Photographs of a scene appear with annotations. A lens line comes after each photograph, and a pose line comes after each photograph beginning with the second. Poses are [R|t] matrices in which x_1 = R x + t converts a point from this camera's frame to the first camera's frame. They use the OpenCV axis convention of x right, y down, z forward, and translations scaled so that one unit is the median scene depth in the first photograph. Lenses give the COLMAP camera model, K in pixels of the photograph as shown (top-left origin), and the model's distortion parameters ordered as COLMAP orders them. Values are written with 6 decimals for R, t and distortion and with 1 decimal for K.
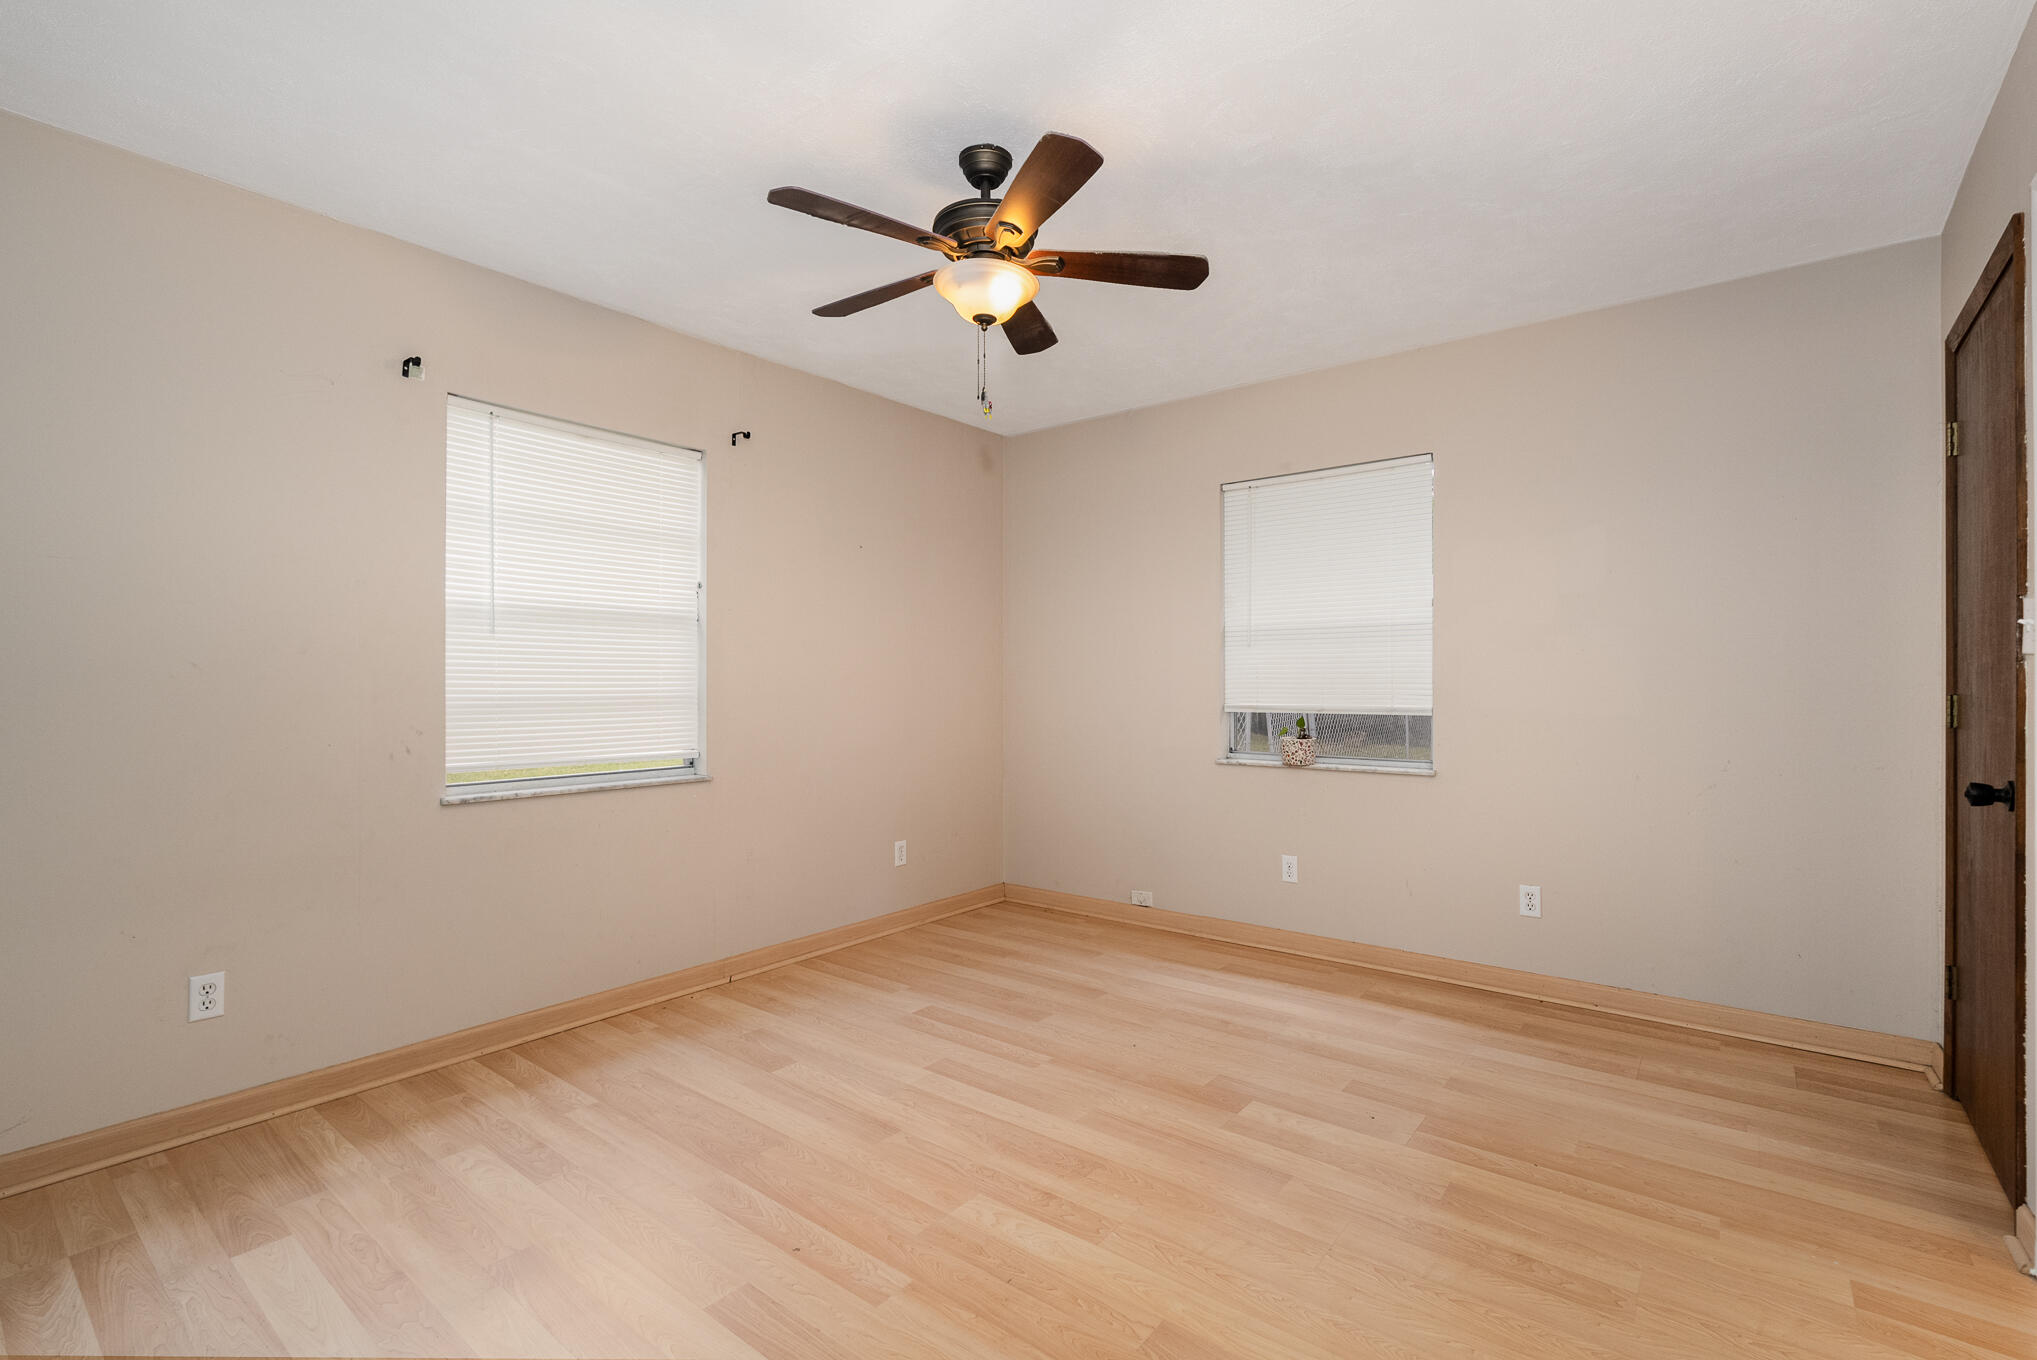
lens RADIAL K [[920.3, 0, 1013.2], [0, 920.3, 685.7], [0, 0, 1]] dist [-0.000248, -0.000601]
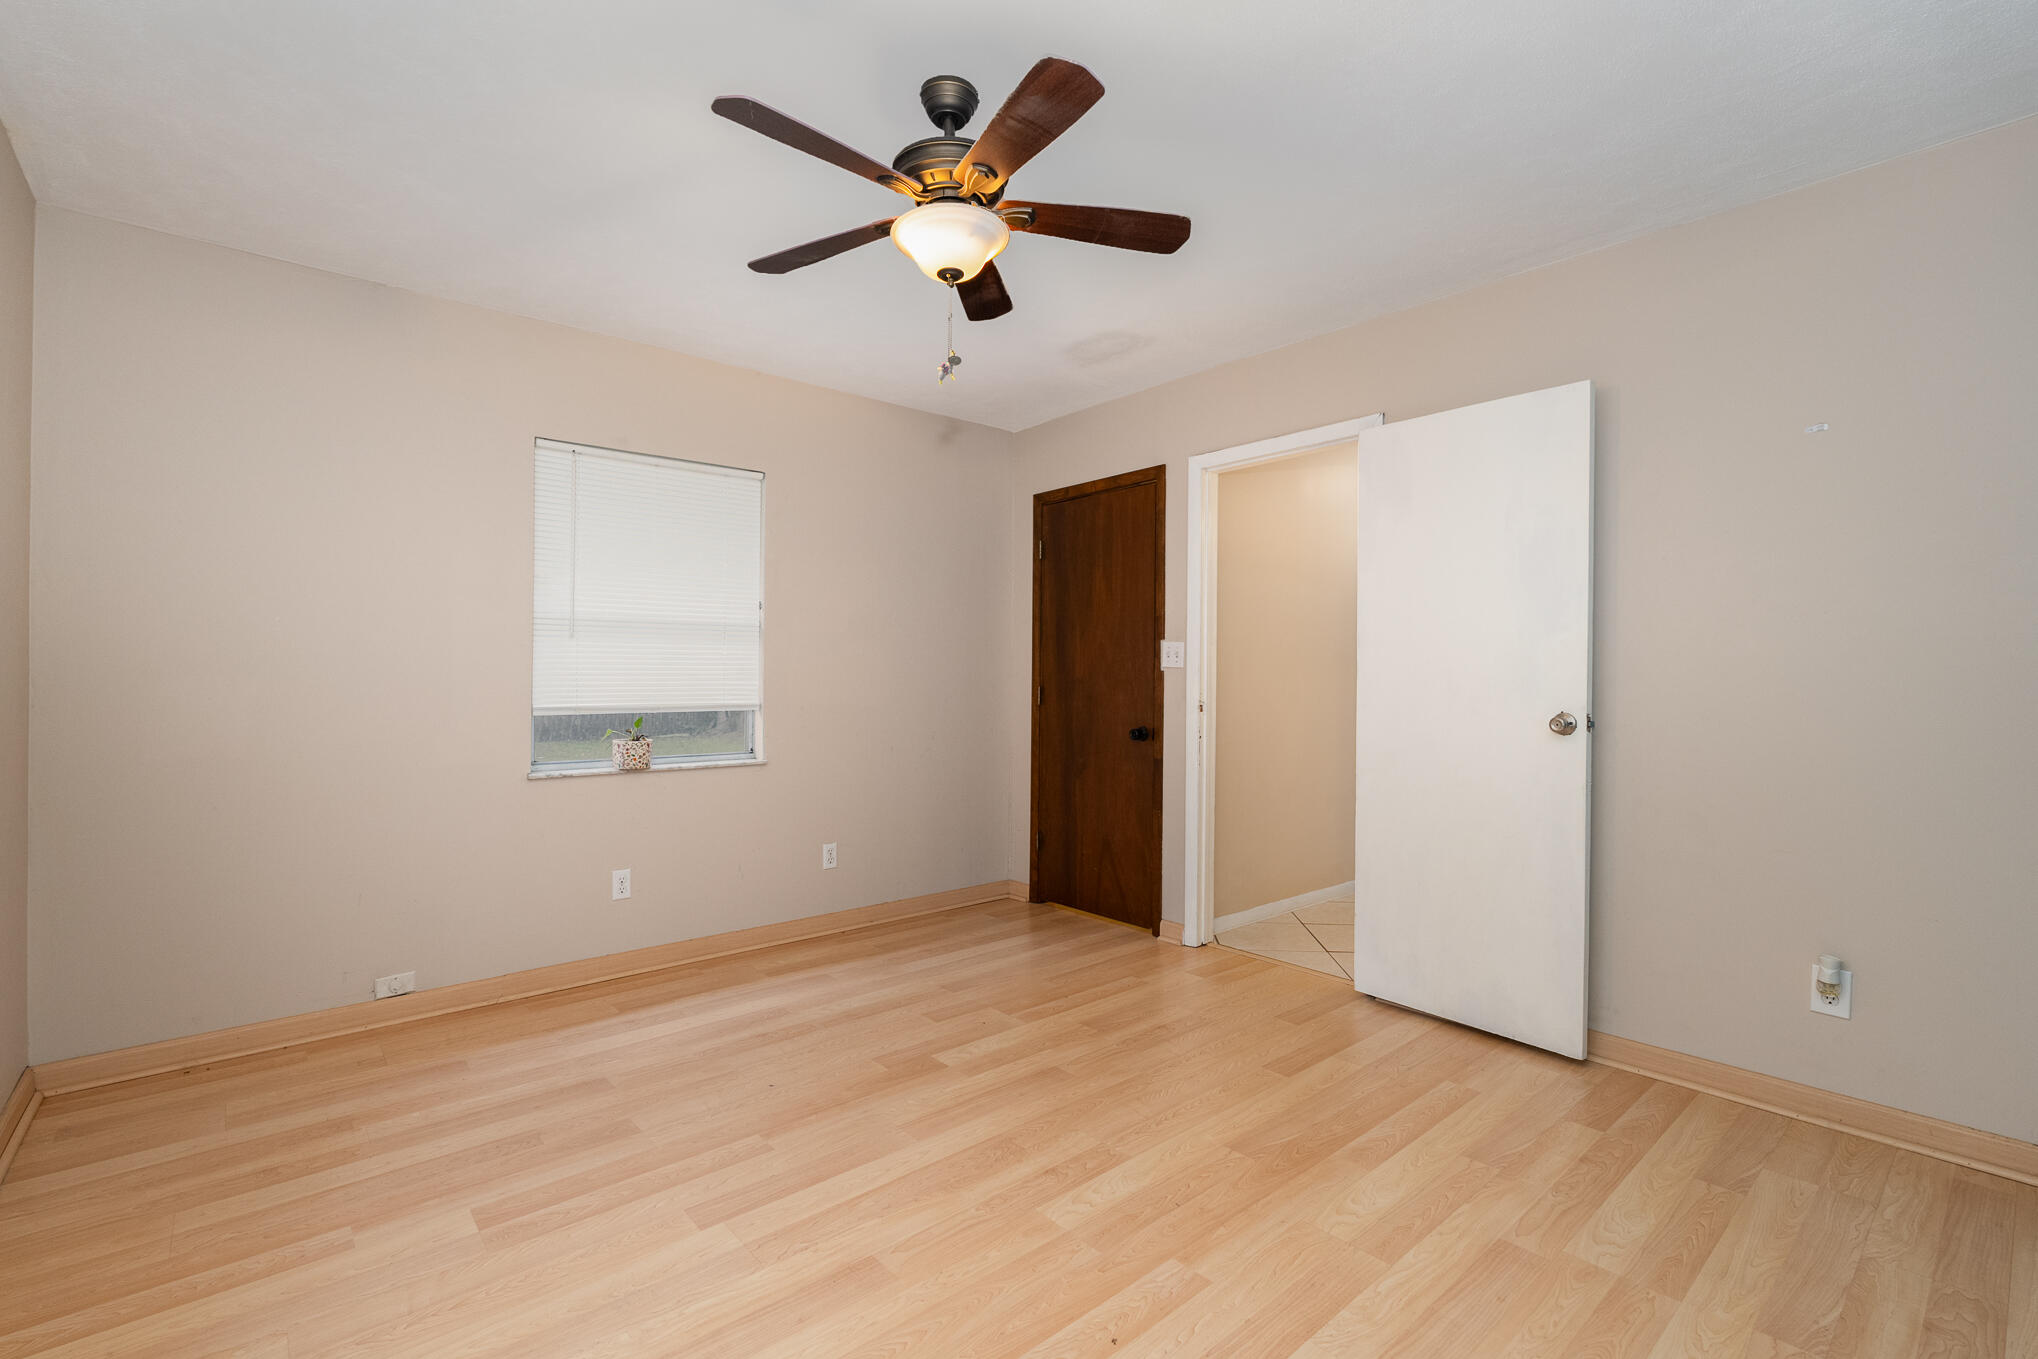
lens RADIAL K [[910.2, 0, 1035.5], [0, 910.2, 688.7], [0, 0, 1]] dist [-0.001268, -0.000439]
pose [[0.166237, -0.006778, 0.986062, -0.645263], [0.000860, 0.999977, 0.006729, -0.000304], [-0.986085, -0.000270, 0.166239, 0.557455]]
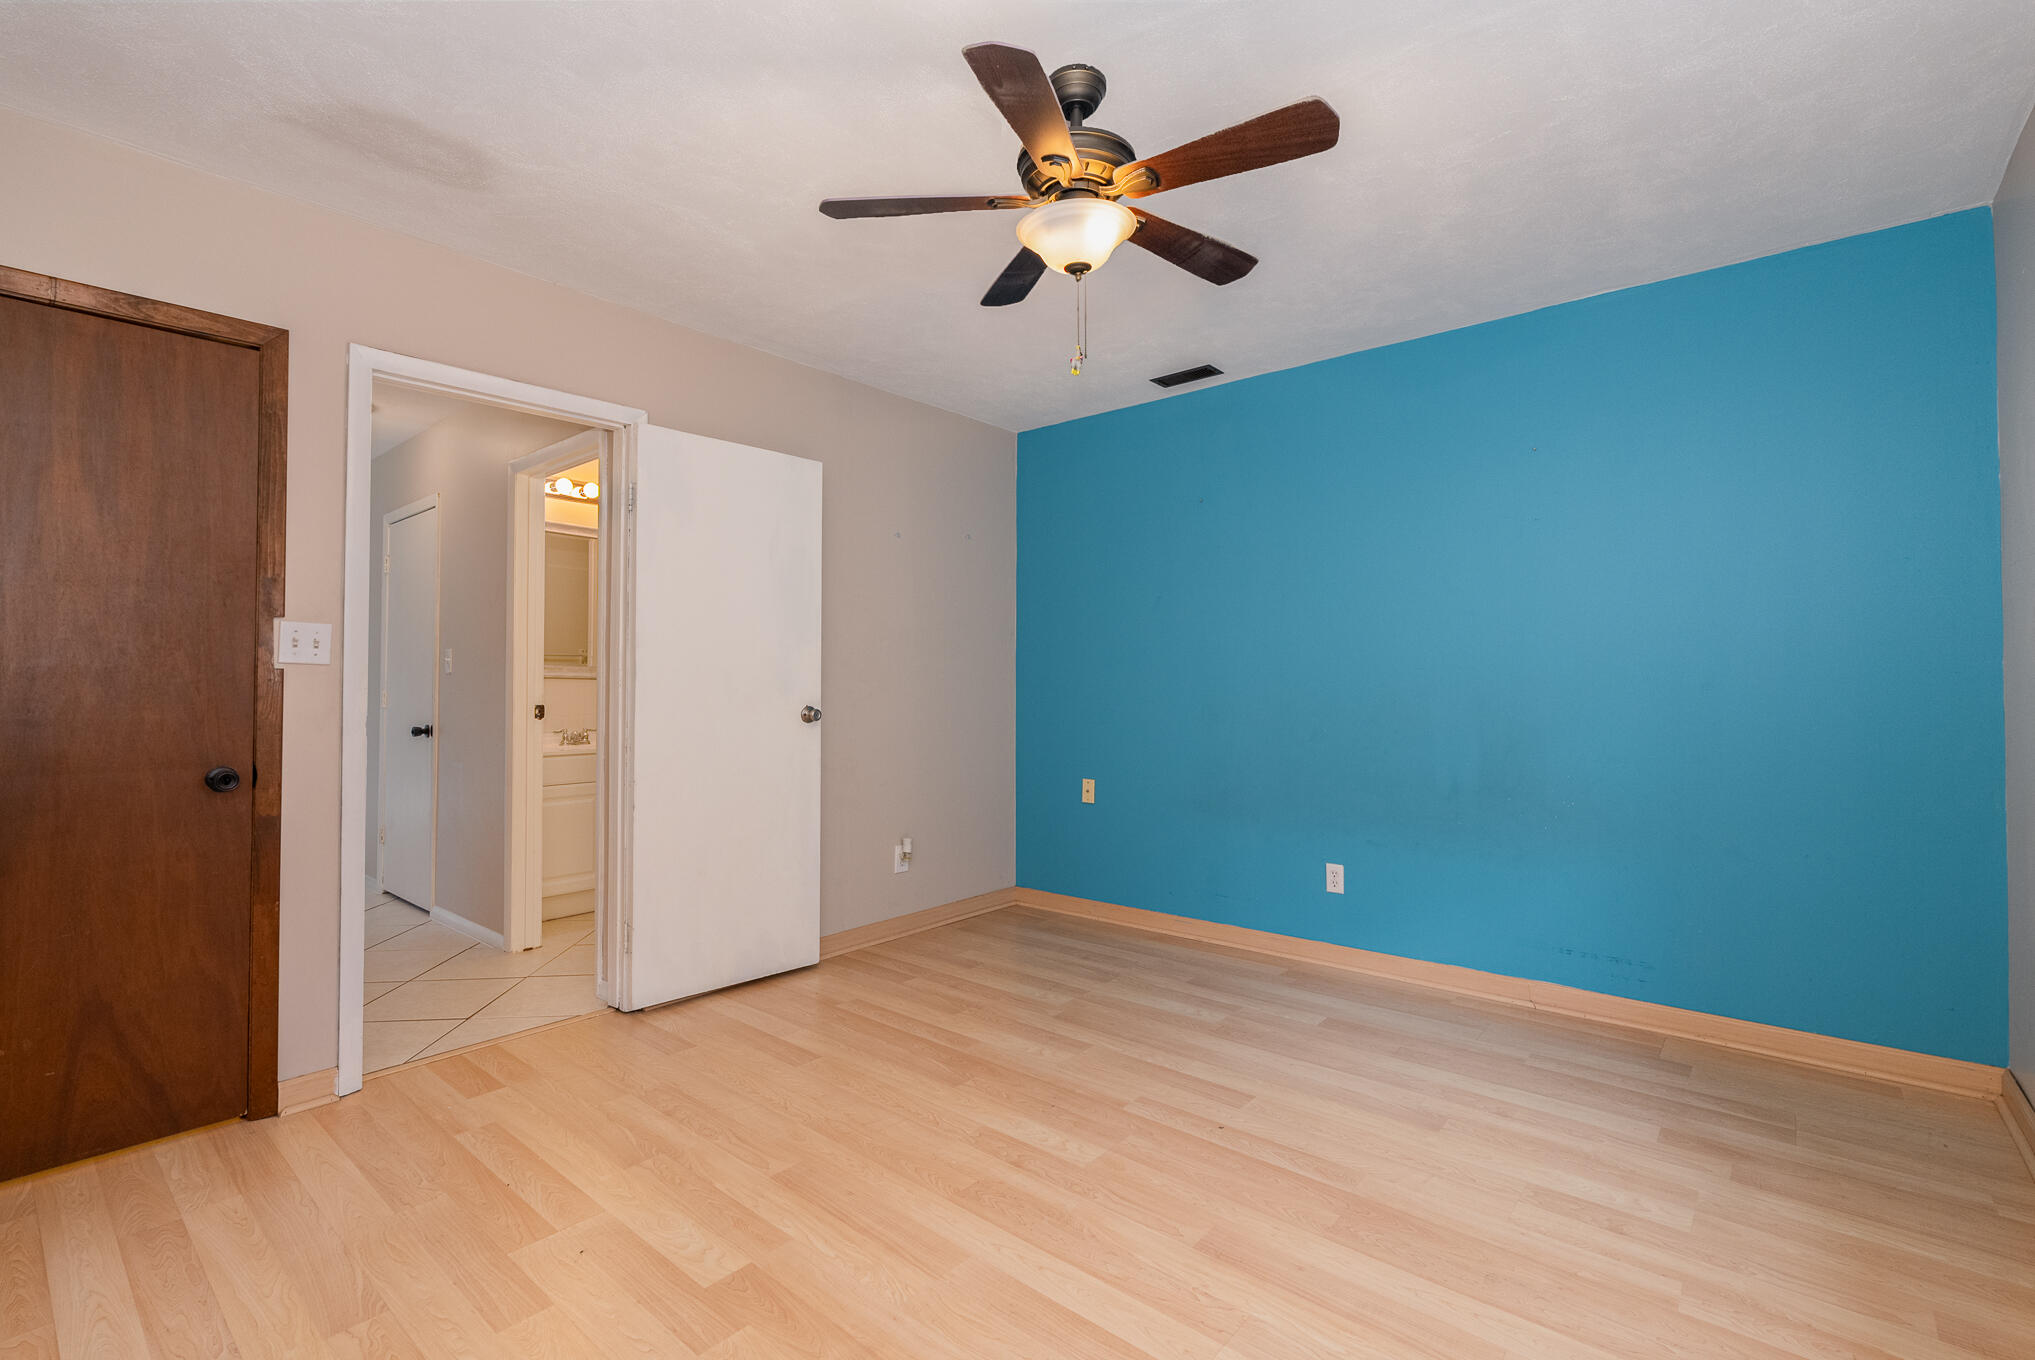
lens RADIAL K [[901.3, 0, 1017.5], [0, 901.3, 680.0], [0, 0, 1]] dist [-0.001071, -0.000193]
pose [[-0.999535, 0.005629, 0.029982, 0.002712], [0.005675, 0.999983, 0.001452, -0.004632], [-0.029974, 0.001621, -0.999549, 1.345401]]
